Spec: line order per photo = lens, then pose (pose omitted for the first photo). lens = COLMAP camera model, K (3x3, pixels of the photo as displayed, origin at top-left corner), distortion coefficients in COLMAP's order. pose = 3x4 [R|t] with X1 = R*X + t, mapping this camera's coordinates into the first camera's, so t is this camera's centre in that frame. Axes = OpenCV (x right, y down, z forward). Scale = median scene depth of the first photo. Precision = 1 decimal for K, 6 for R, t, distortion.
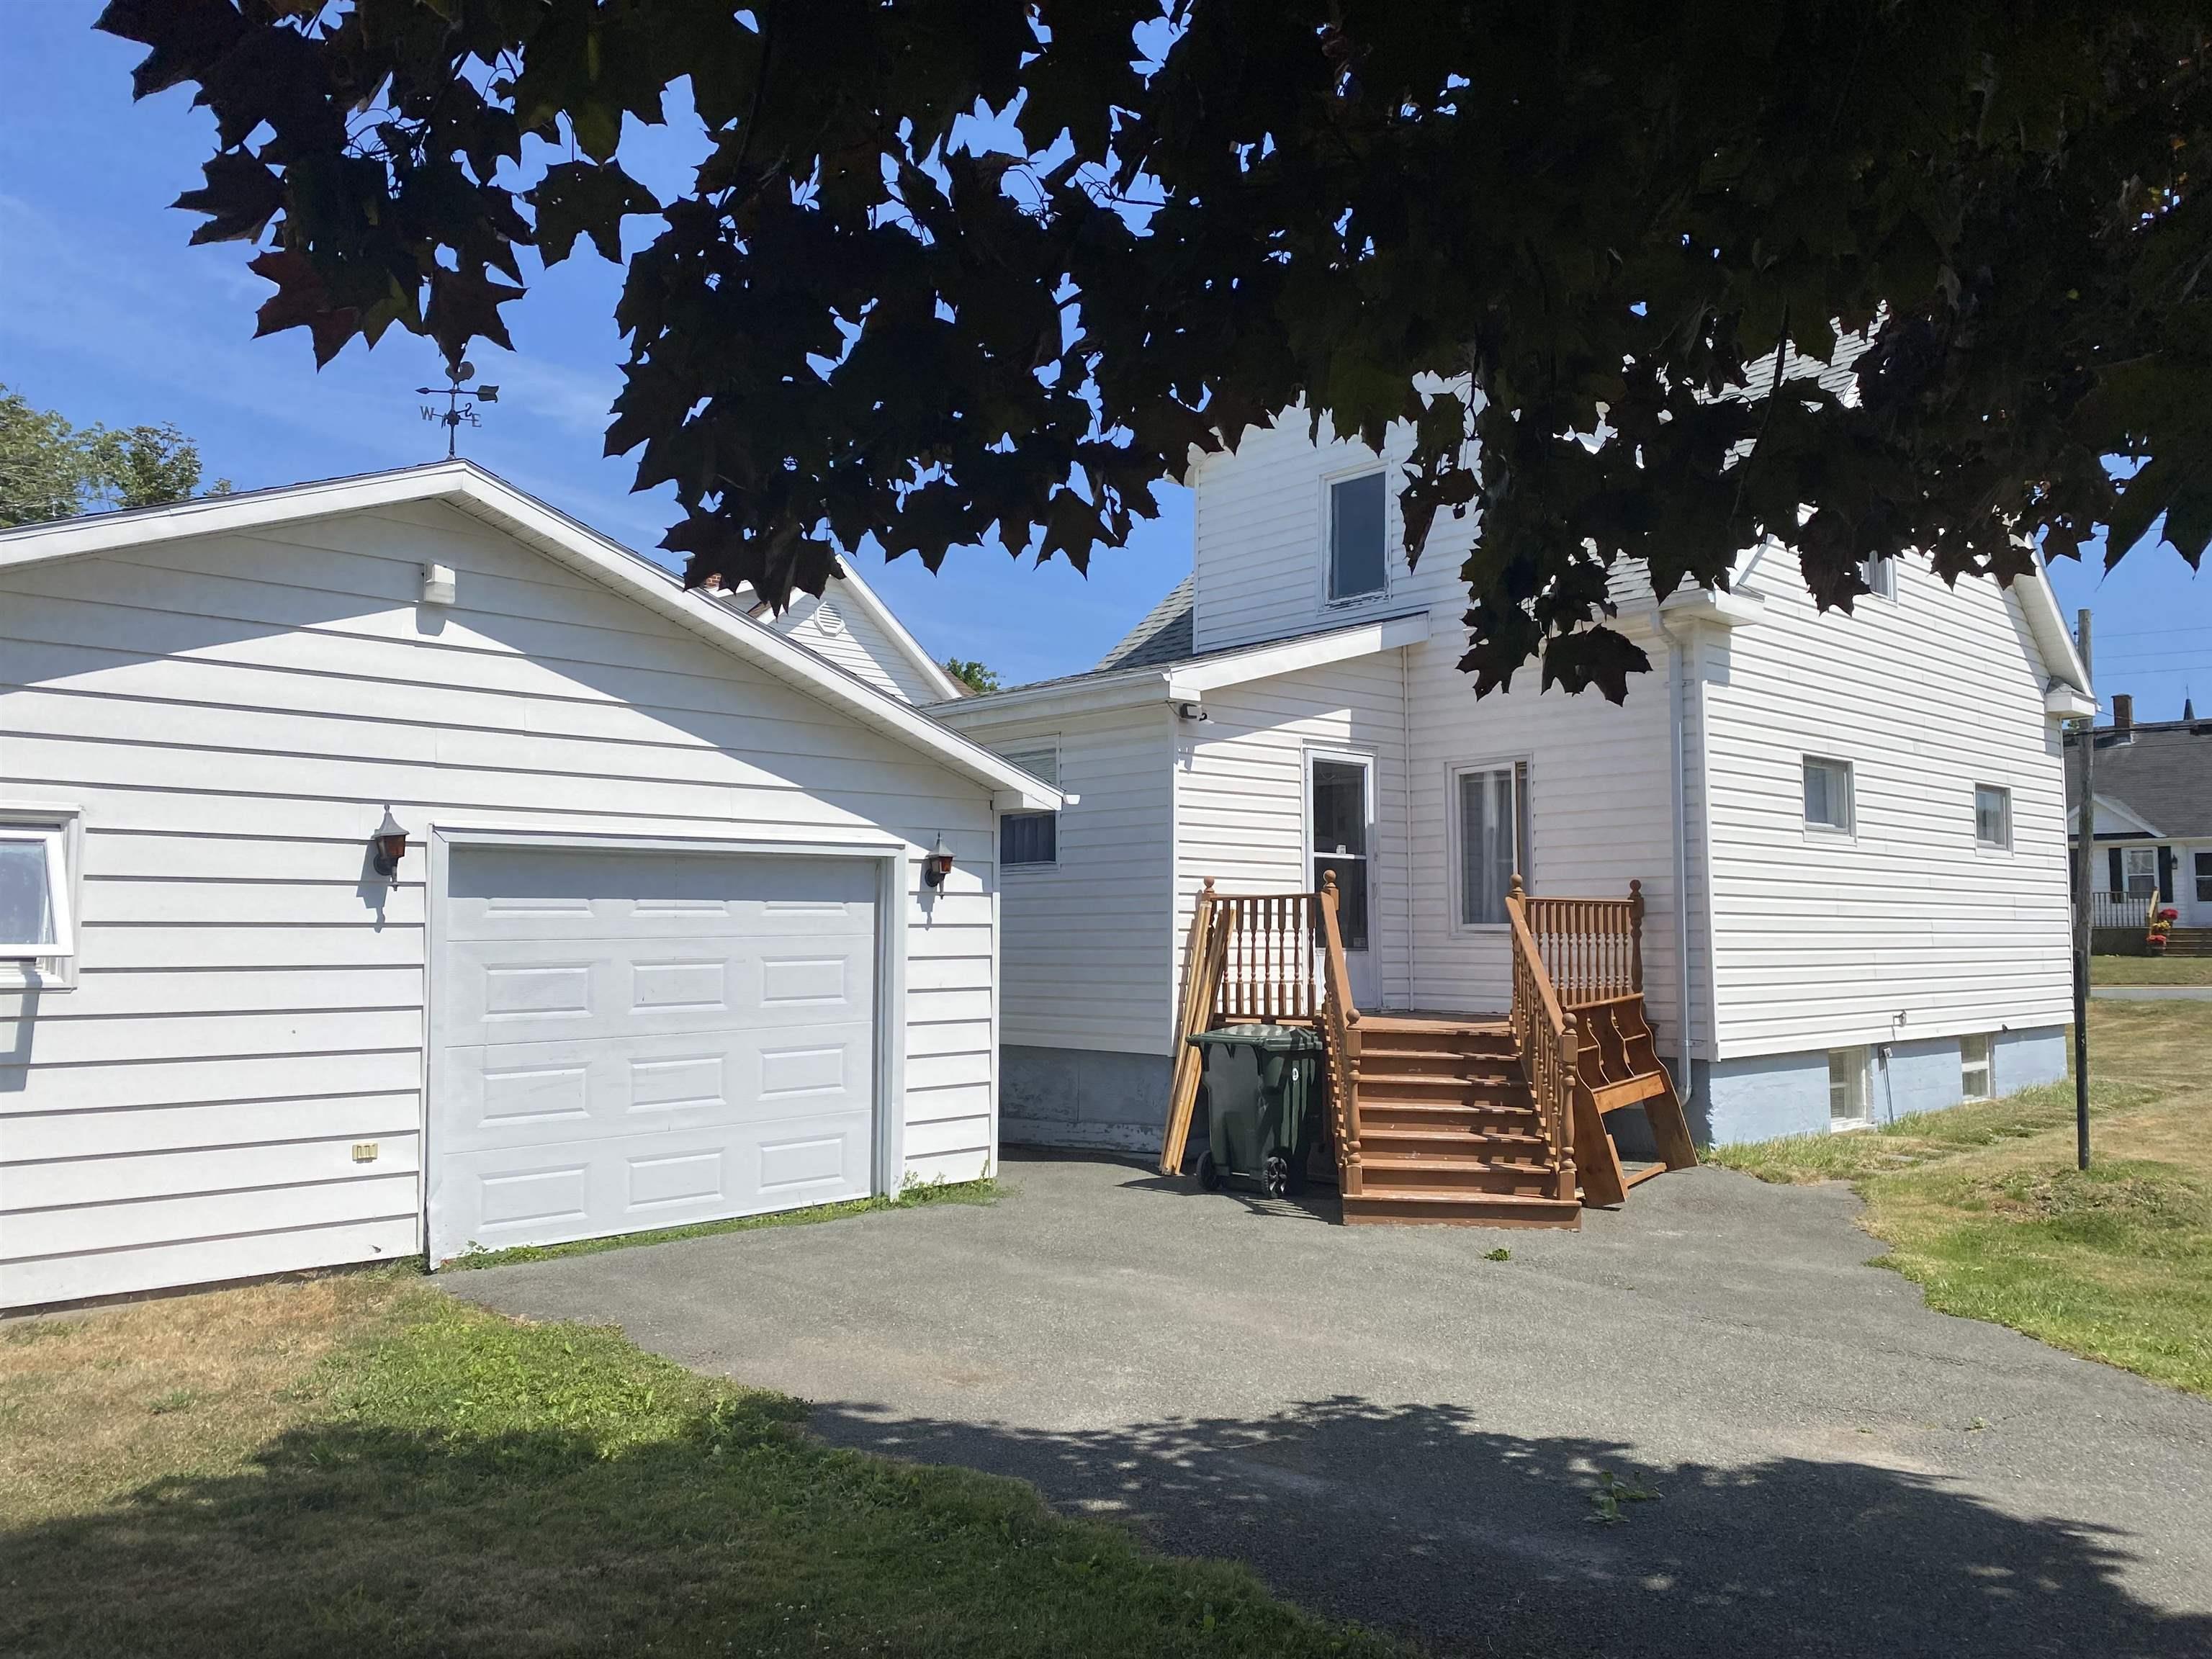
lens RADIAL K [[1690.0, 0, 1113.4], [0, 1690.0, 805.3], [0, 0, 1]] dist [0.058767, -0.068626]
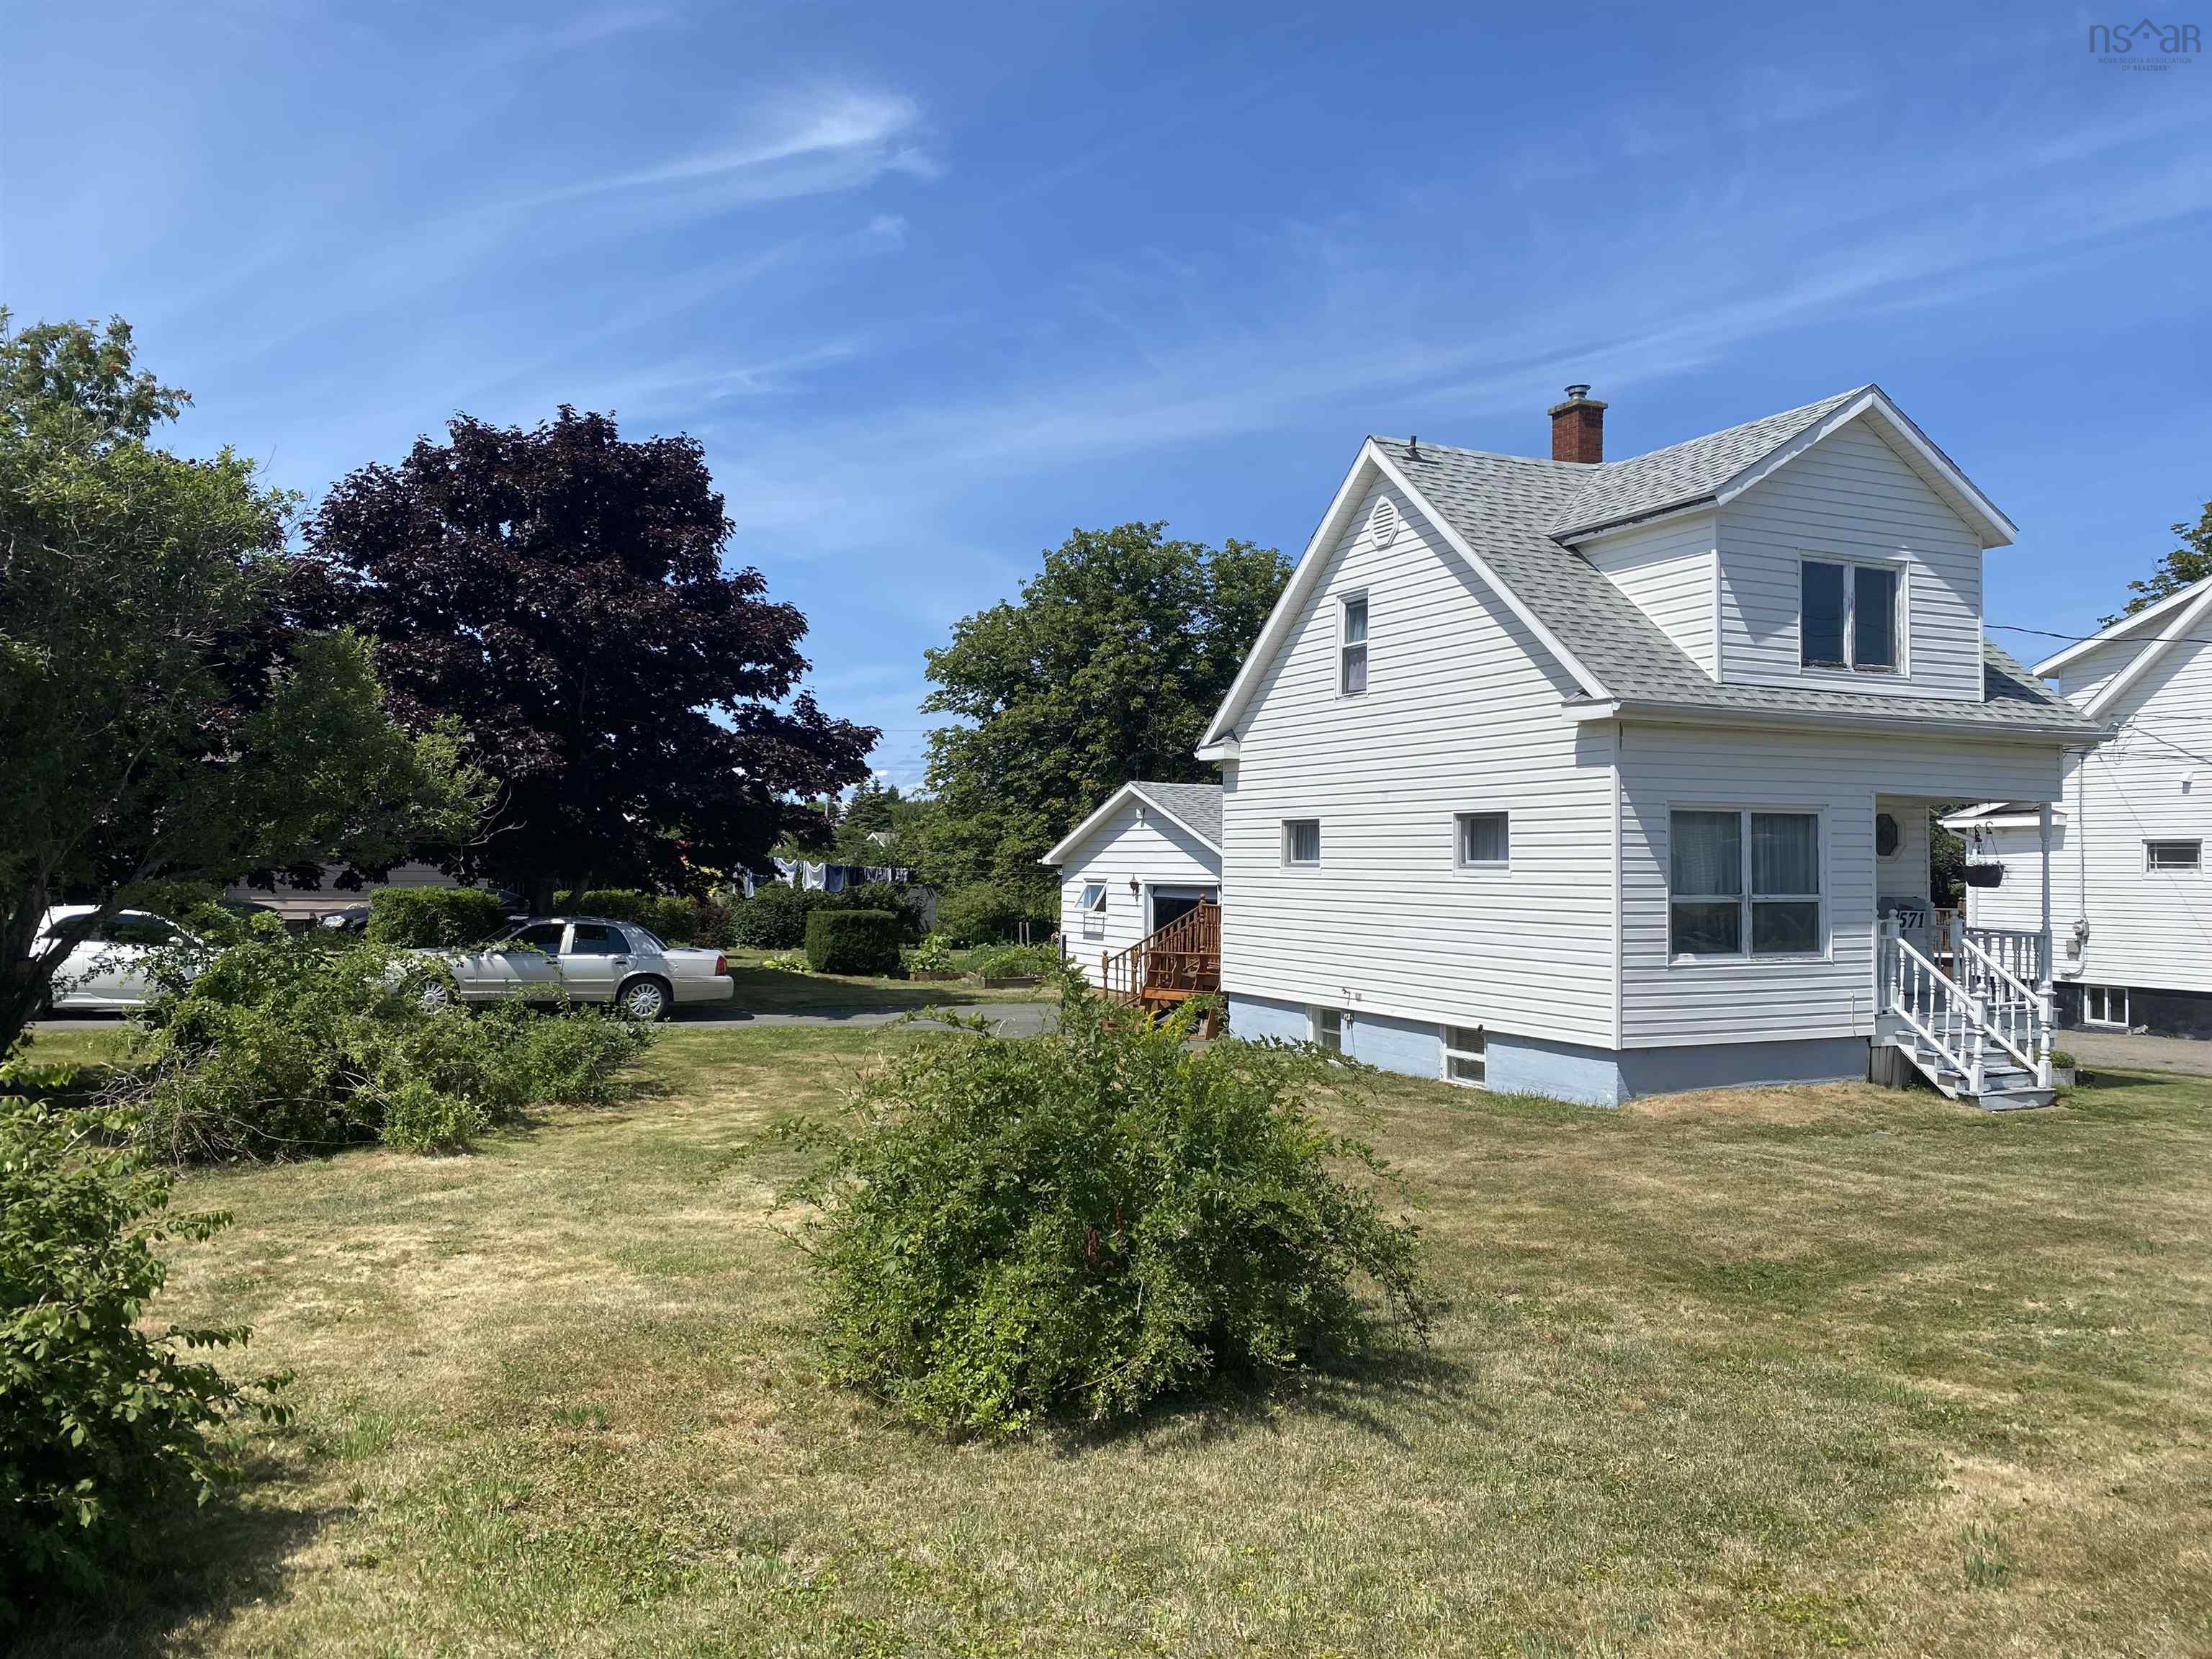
lens RADIAL K [[1690.0, 0, 1121.2], [0, 1690.0, 819.2], [0, 0, 1]] dist [0.058767, -0.068626]
pose [[-0.318147, -0.030022, -0.947566, 2.887123], [0.061009, 0.996778, -0.052065, 0.064775], [0.946076, -0.074374, -0.315290, 1.984690]]
